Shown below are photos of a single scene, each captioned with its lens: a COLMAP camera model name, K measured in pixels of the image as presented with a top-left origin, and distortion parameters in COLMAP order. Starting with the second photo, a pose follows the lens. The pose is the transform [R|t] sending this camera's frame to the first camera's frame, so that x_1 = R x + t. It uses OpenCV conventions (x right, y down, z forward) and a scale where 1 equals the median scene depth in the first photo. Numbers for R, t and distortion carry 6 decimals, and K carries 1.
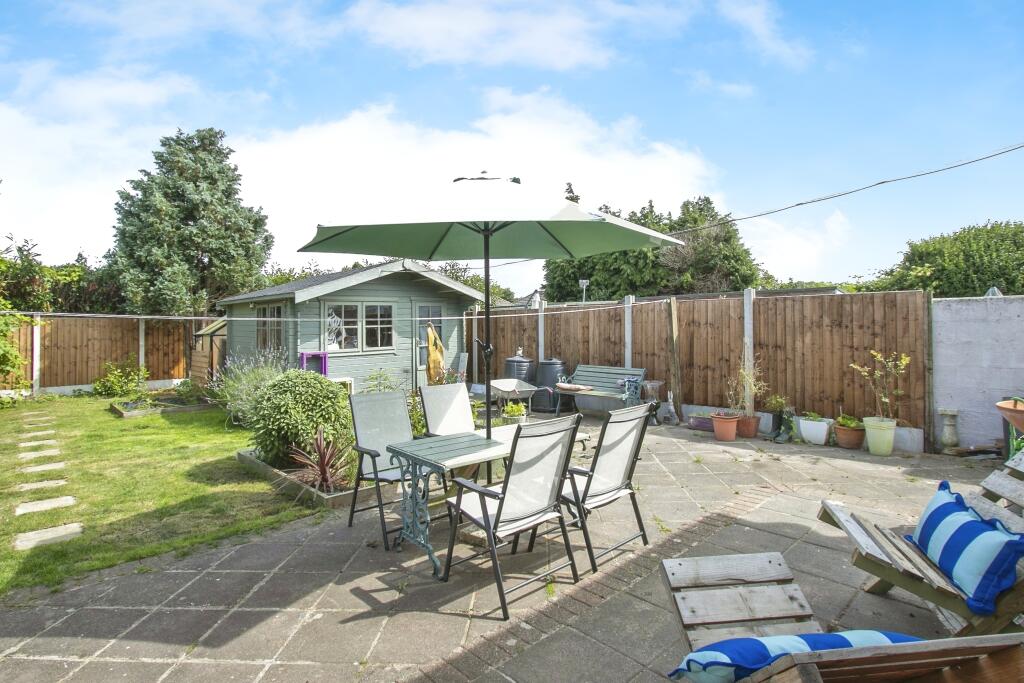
lens RADIAL K [[538.7, 0, 538.2], [0, 538.7, 298.3], [0, 0, 1]] dist [-0.006513, -0.001890]
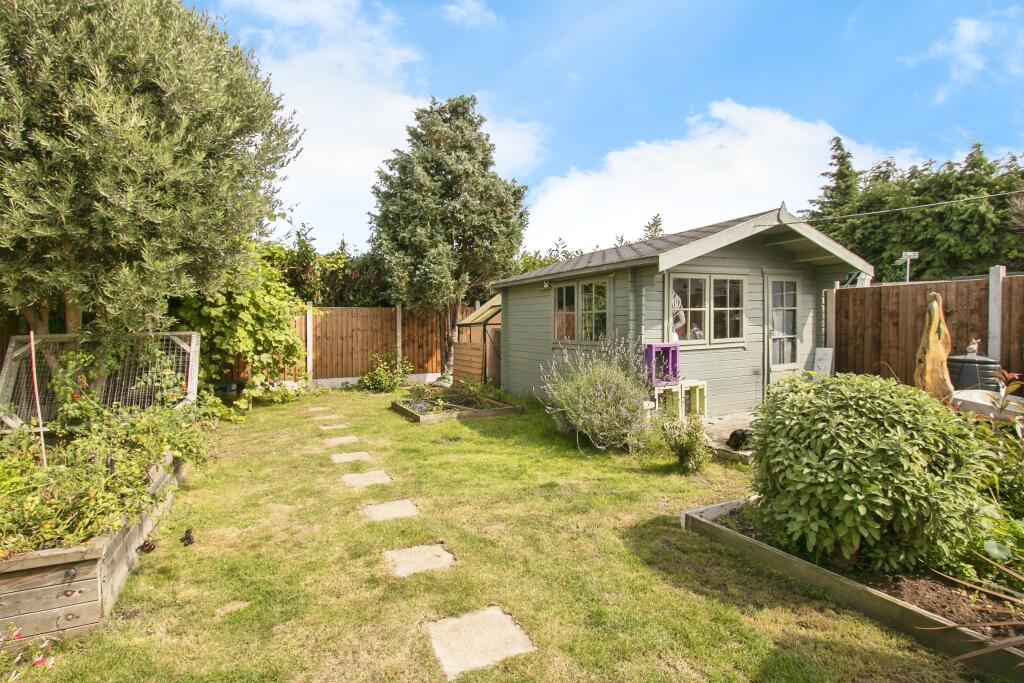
lens RADIAL K [[554.3, 0, 540.9], [0, 554.3, 296.1], [0, 0, 1]] dist [-0.023371, 0.005464]
pose [[0.952335, -0.017201, -0.304568, -0.231606], [0.018770, 0.999821, 0.002225, 0.021687], [0.304475, -0.007835, 0.952488, 0.173745]]
